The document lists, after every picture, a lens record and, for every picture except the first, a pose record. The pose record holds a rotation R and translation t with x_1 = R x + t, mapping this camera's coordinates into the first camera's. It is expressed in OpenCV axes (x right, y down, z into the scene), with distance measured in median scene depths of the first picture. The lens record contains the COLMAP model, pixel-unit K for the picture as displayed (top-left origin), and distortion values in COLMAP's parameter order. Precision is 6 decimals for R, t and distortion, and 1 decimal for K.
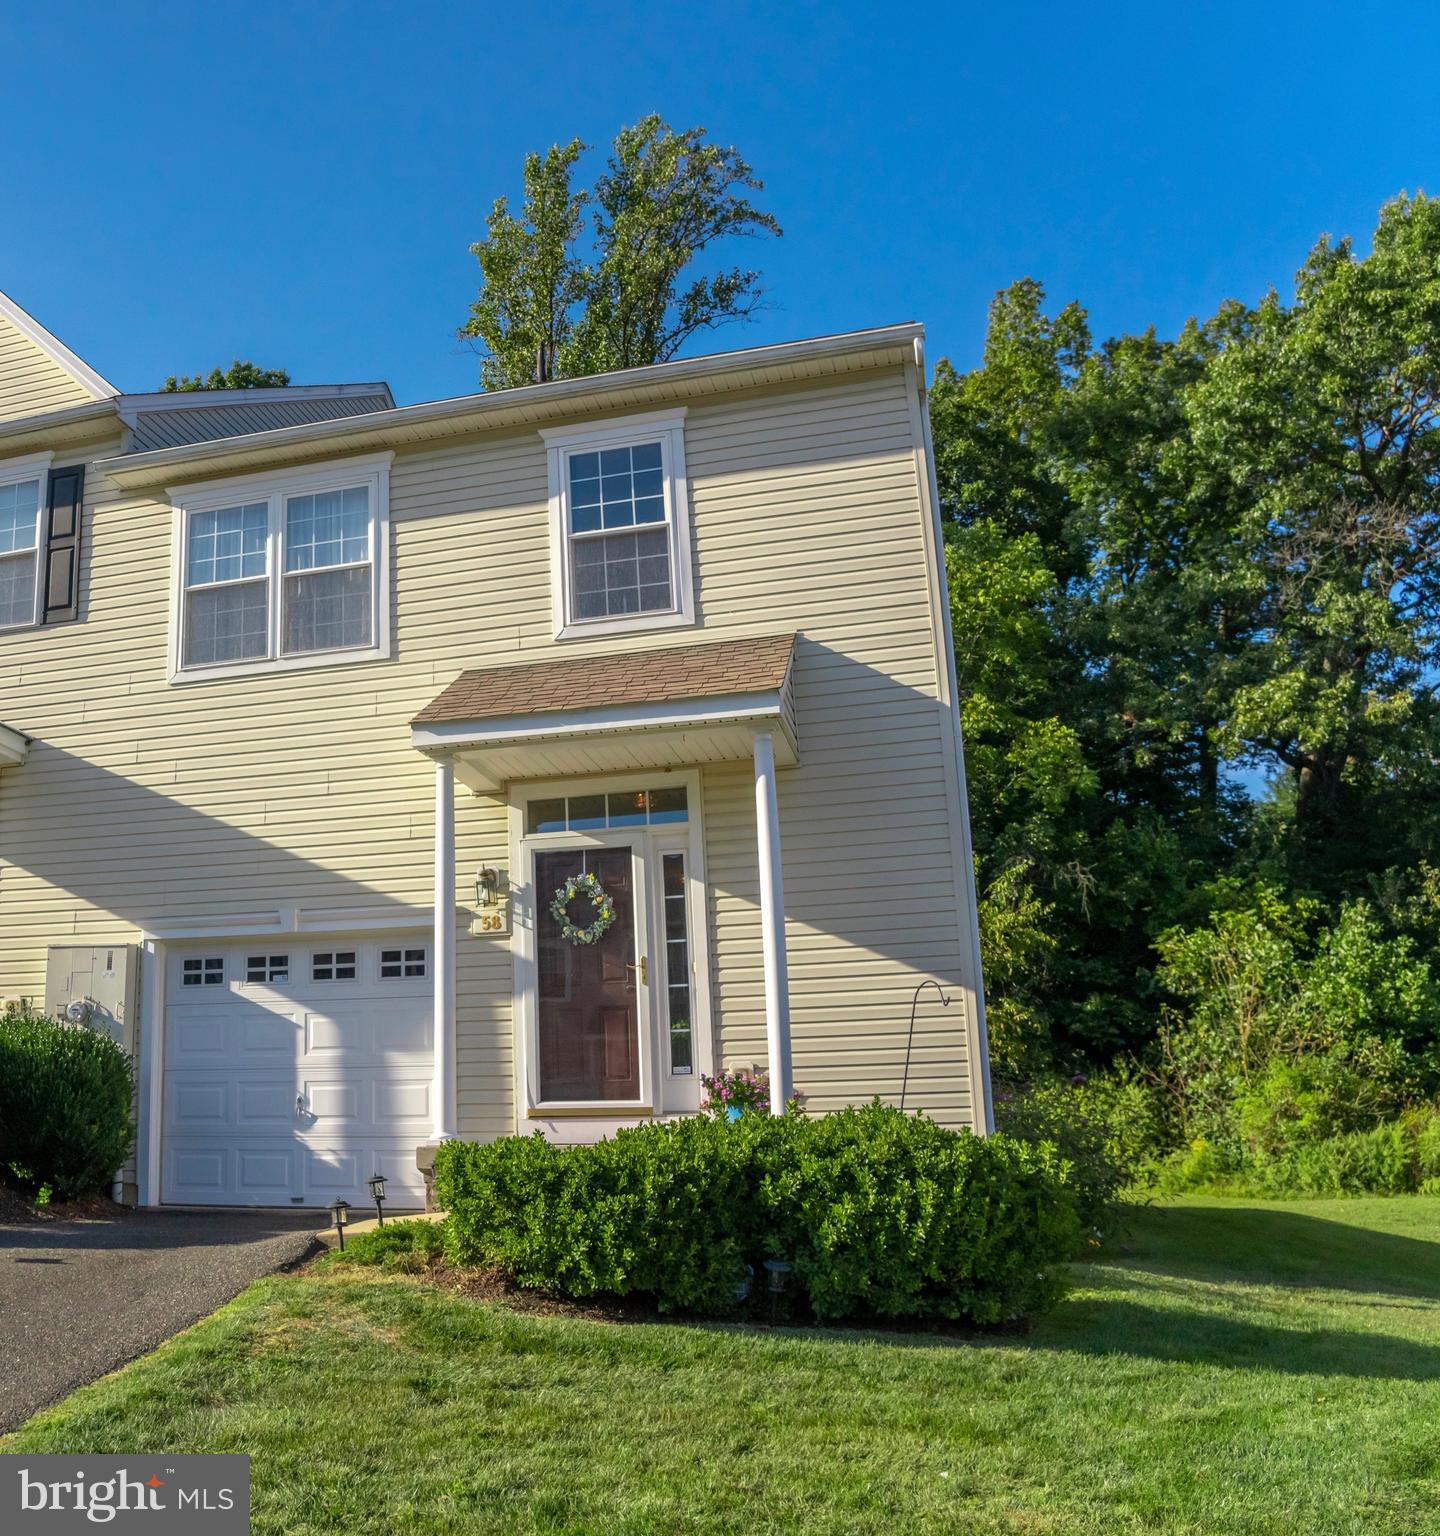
lens RADIAL K [[1607.7, 0, 336.0], [0, 1607.7, 765.3], [0, 0, 1]] dist [-0.138927, 0.029106]
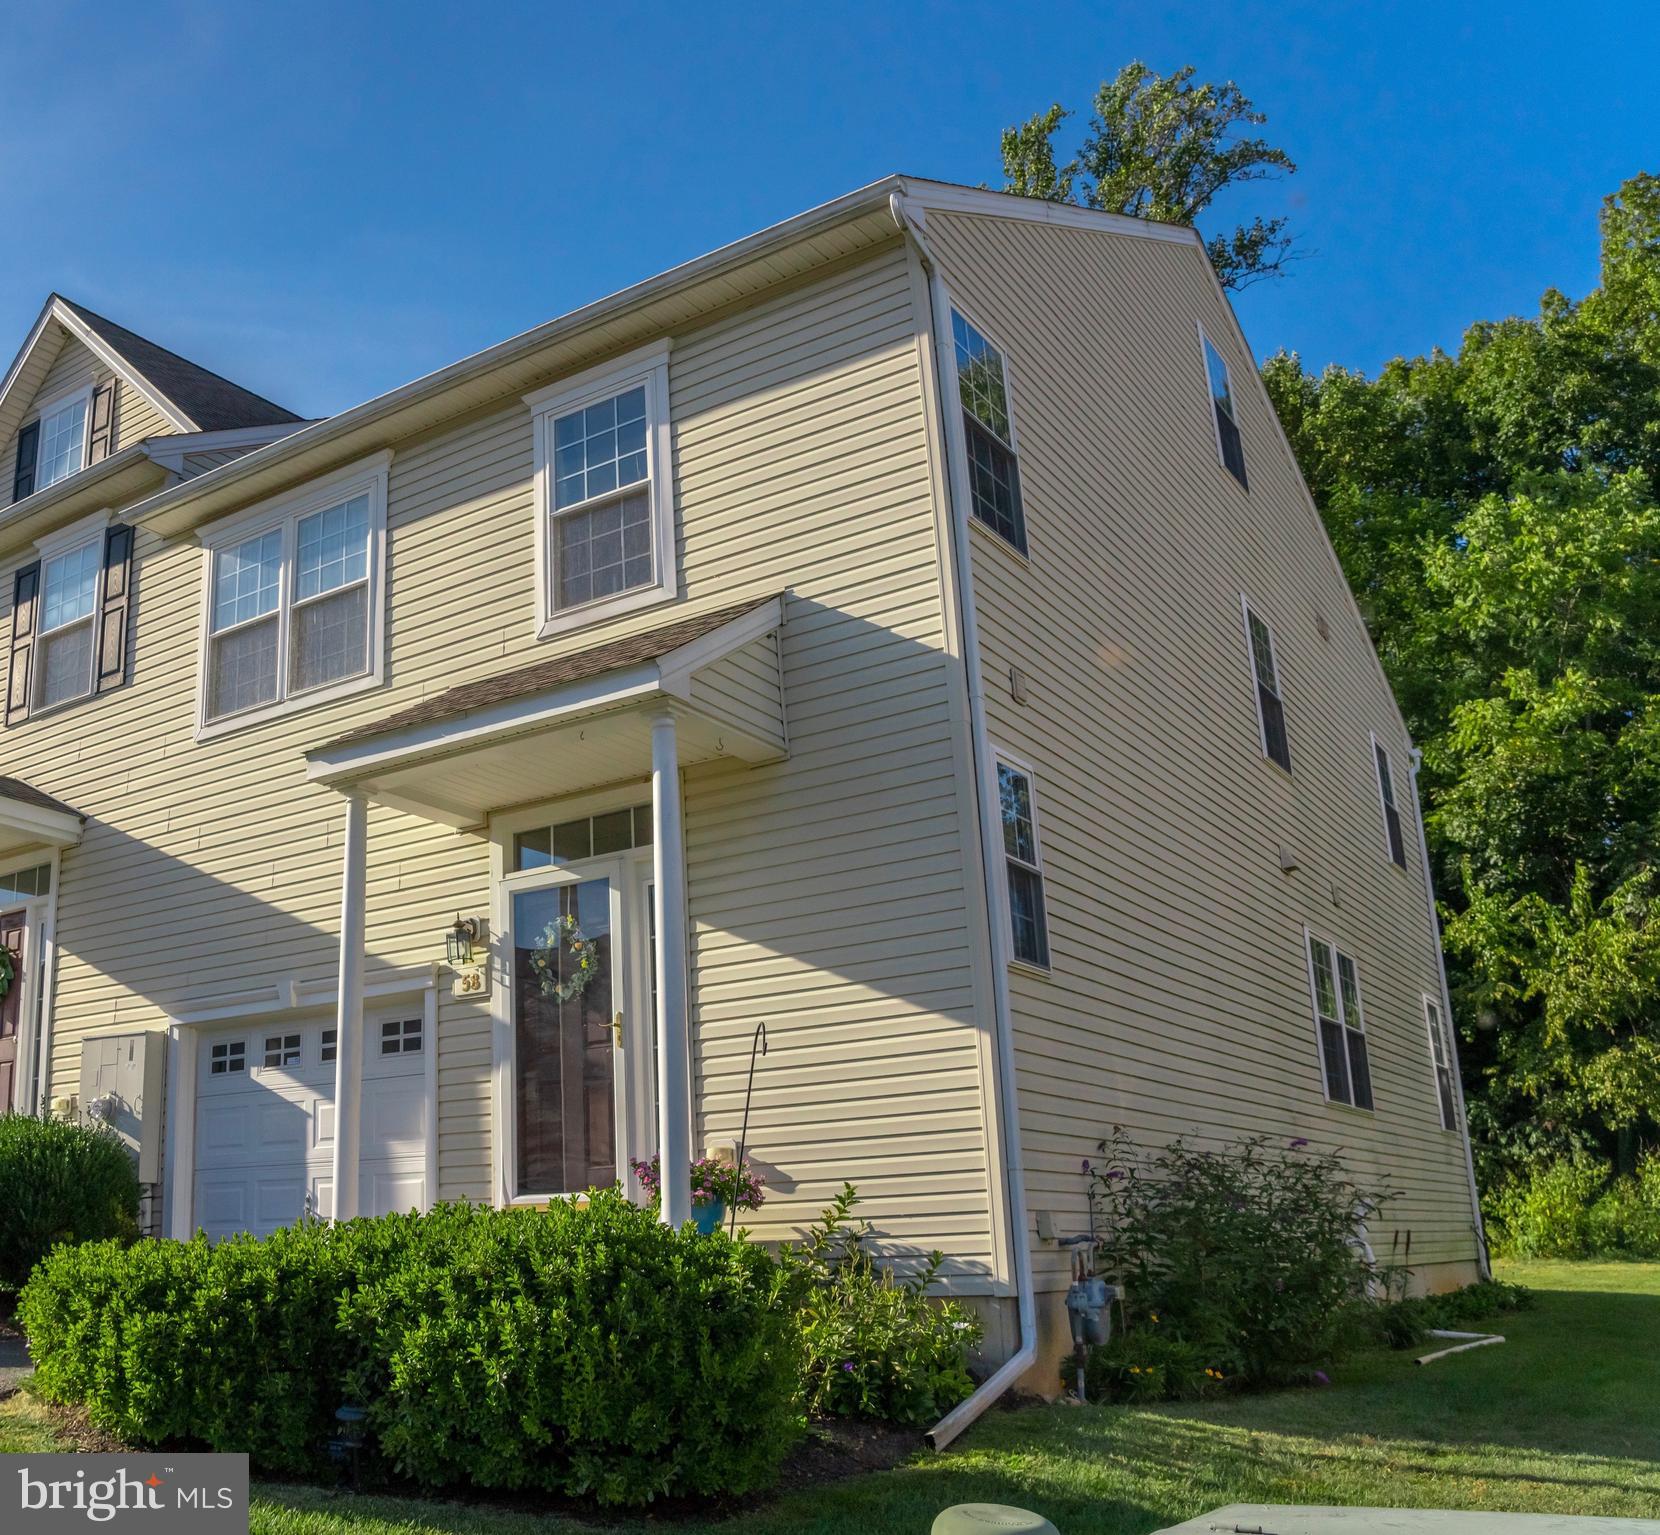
lens RADIAL K [[1683.5, 0, 535.5], [0, 1683.5, 798.5], [0, 0, 1]] dist [-0.142241, 0.051539]
pose [[0.958031, -0.093881, -0.270856, 0.360453], [0.085016, 0.995394, -0.044306, 0.042589], [0.273768, 0.019419, 0.961600, 0.156856]]
